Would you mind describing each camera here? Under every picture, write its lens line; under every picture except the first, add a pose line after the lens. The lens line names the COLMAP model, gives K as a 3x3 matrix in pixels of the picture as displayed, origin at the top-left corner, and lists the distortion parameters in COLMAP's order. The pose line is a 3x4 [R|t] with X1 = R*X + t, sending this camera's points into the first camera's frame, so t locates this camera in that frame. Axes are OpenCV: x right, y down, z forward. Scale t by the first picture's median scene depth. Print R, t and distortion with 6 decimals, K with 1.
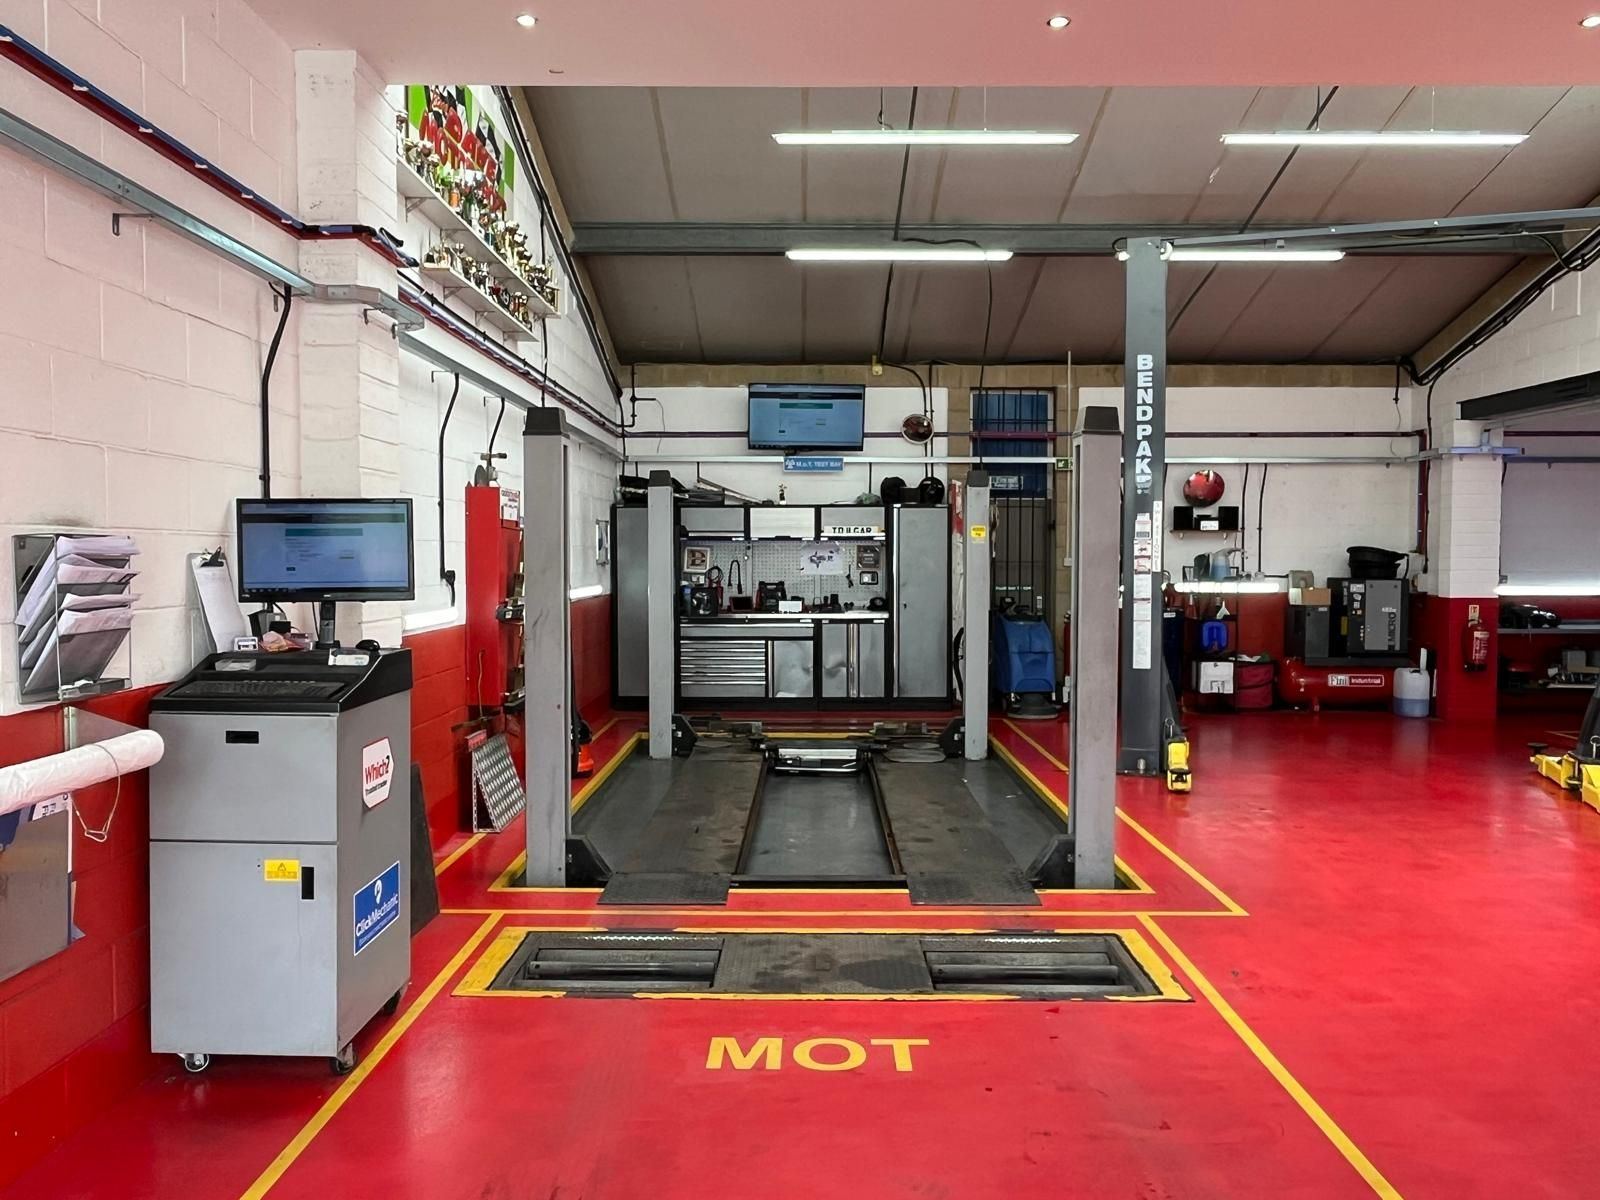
lens RADIAL K [[1209.4, 0, 800.0], [0, 1209.4, 600.0], [0, 0, 1]] dist [-0.004581, -0.001455]
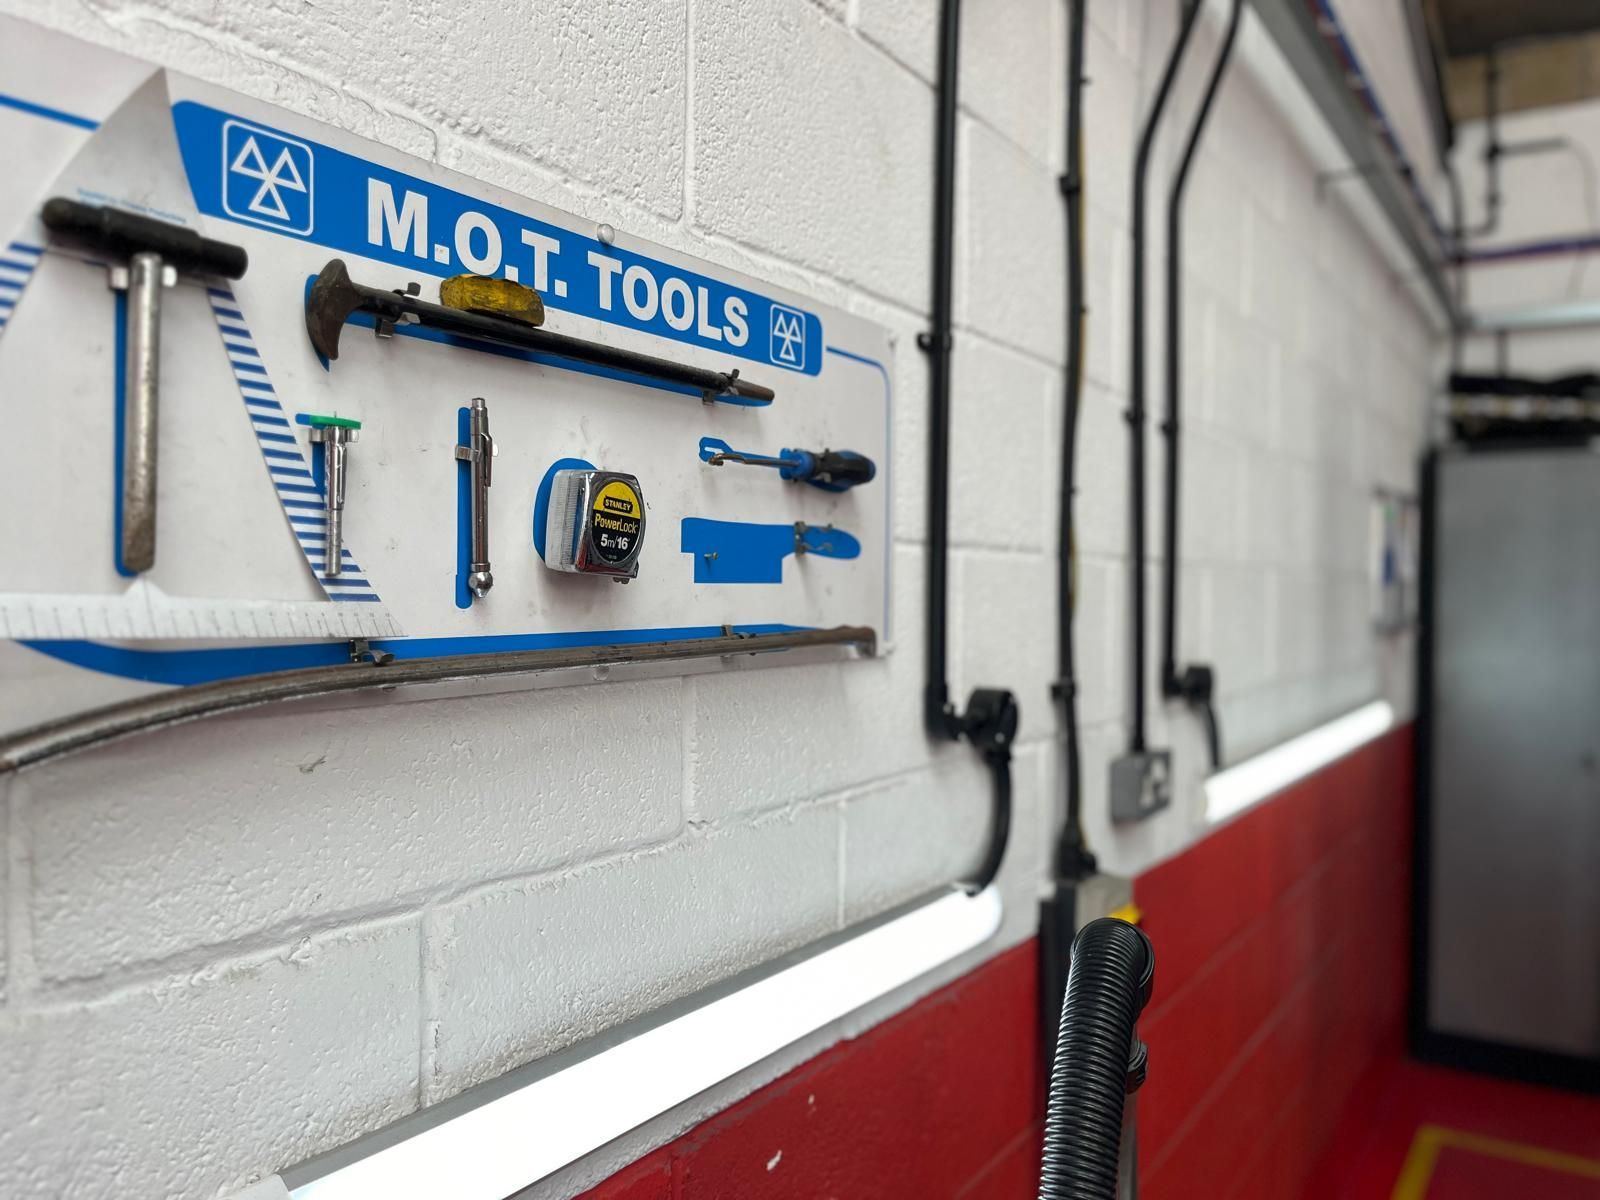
lens RADIAL K [[1209.4, 0, 800.0], [0, 1209.4, 600.0], [0, 0, 1]] dist [-0.004581, -0.001455]
pose [[0.830356, 0.020188, -0.556868, -0.109786], [-0.034507, 0.999288, -0.015226, -0.026799], [0.556164, 0.031859, 0.830462, 0.619462]]
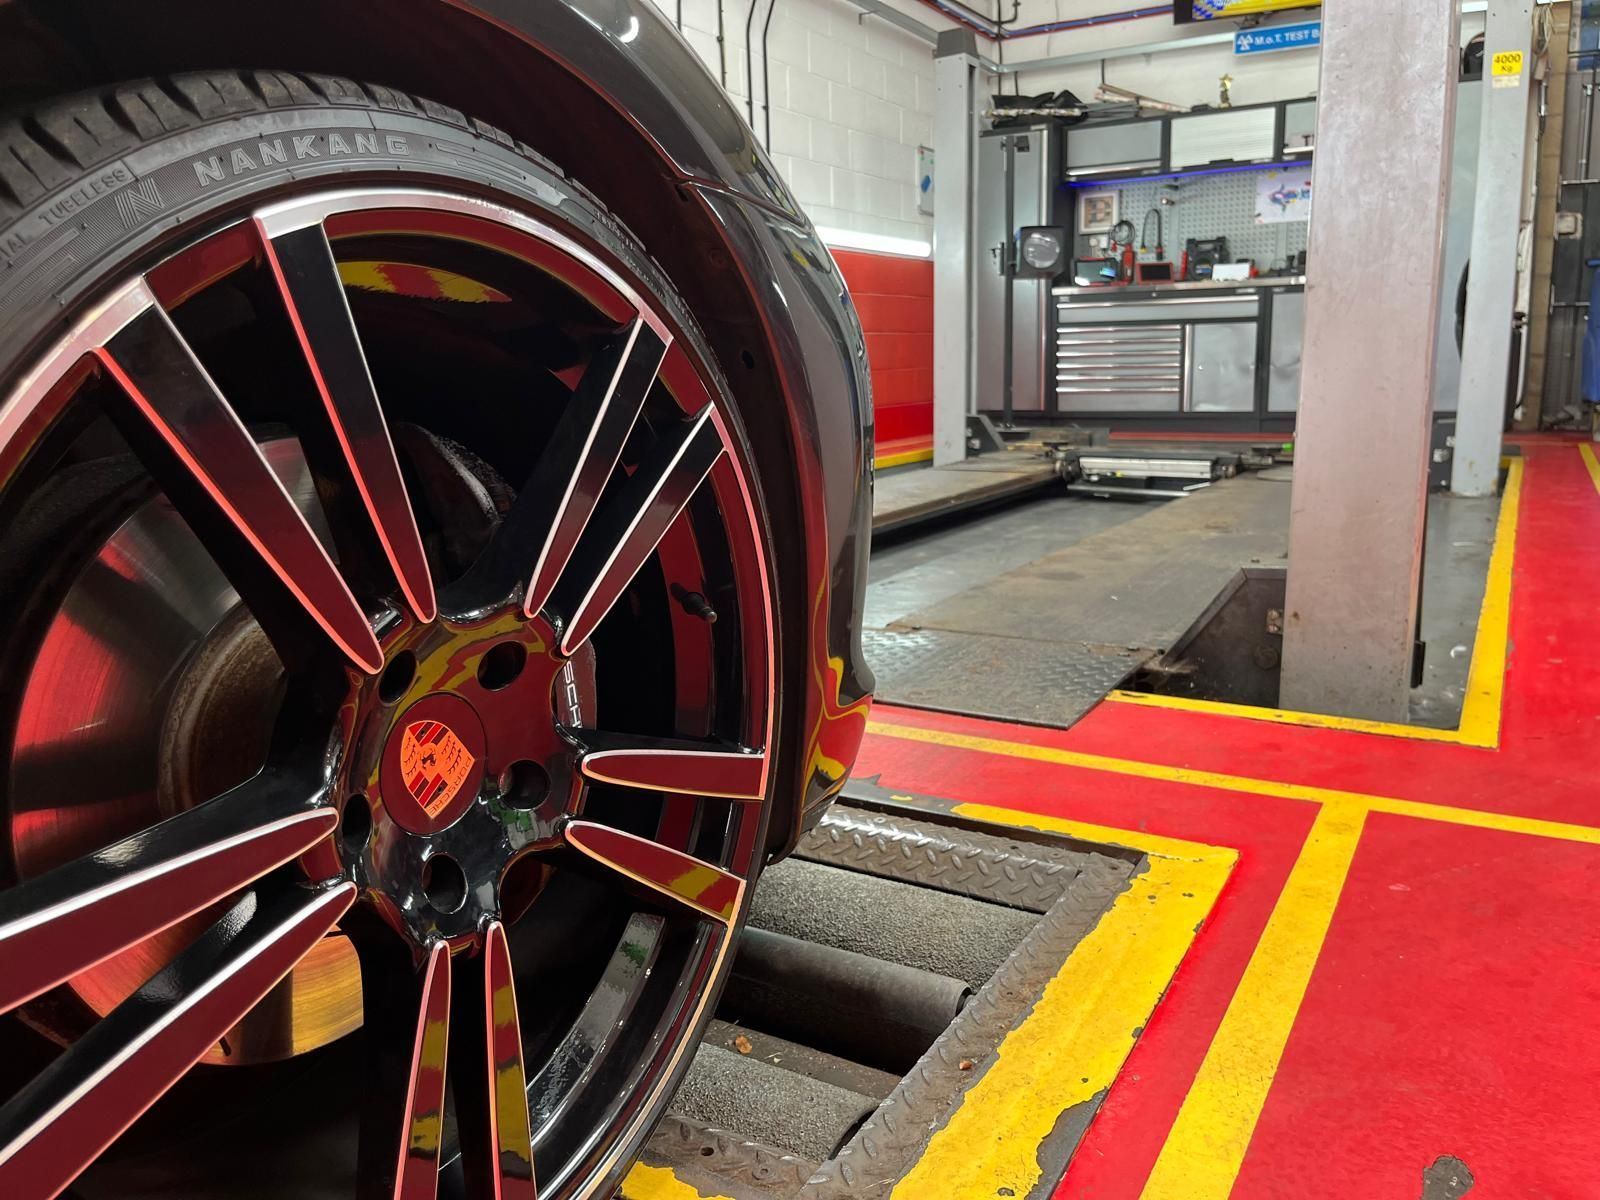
lens RADIAL K [[1209.4, 0, 800.0], [0, 1209.4, 600.0], [0, 0, 1]] dist [-0.004581, -0.001455]
pose [[0.858583, 0.081631, -0.506135, 0.137016], [0.002454, 0.986577, 0.163281, 0.072480], [0.512669, -0.141432, 0.846857, 0.306036]]
